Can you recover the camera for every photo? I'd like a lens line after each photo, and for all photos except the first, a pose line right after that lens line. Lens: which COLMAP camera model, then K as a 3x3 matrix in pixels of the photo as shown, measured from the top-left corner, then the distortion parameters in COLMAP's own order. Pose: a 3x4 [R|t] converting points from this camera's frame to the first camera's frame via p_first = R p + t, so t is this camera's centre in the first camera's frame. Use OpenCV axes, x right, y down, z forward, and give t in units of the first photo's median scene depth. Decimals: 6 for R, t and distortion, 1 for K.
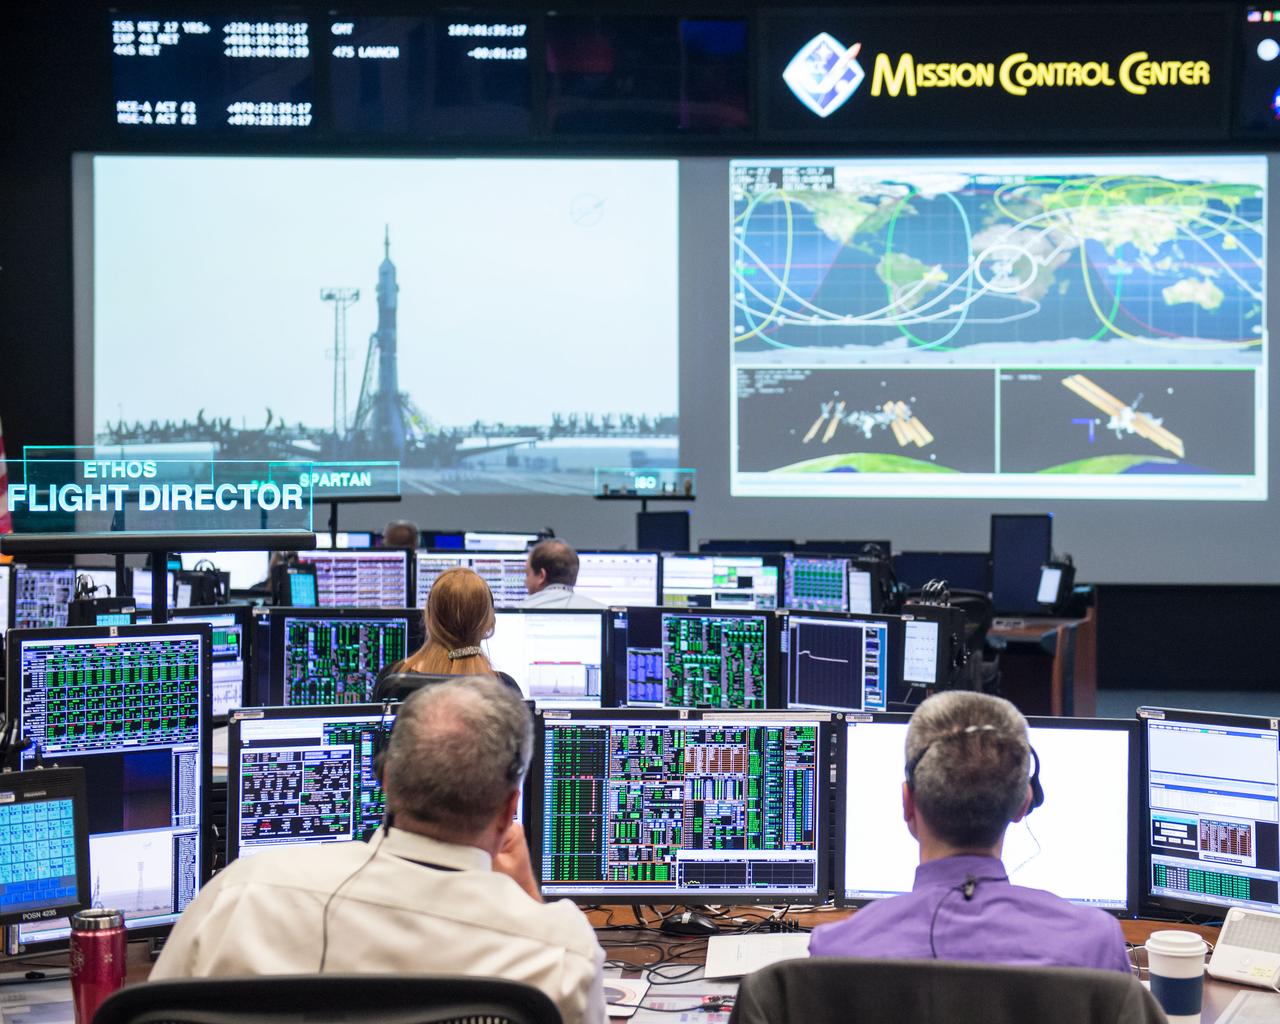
lens RADIAL K [[2248.7, 0, 640.0], [0, 2248.7, 512.0], [0, 0, 1]] dist [0.164987, -0.051000]
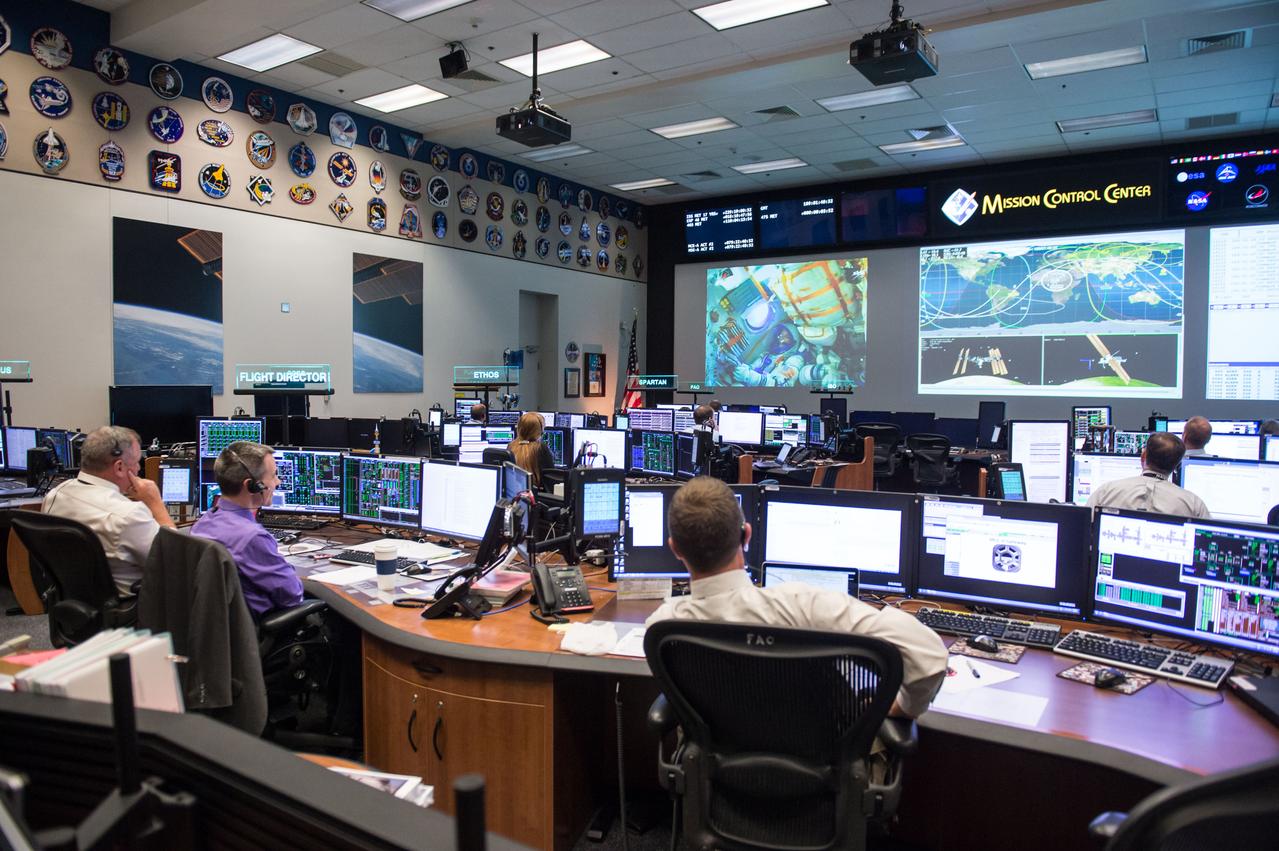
lens RADIAL K [[882.8, 0, 639.5], [0, 882.8, 425.5], [0, 0, 1]] dist [-0.048754, 0.000761]
pose [[0.844204, 0.028208, -0.535280, 0.281515], [-0.017198, 0.999526, 0.025550, 0.007037], [0.535746, -0.012364, 0.844288, 0.093643]]
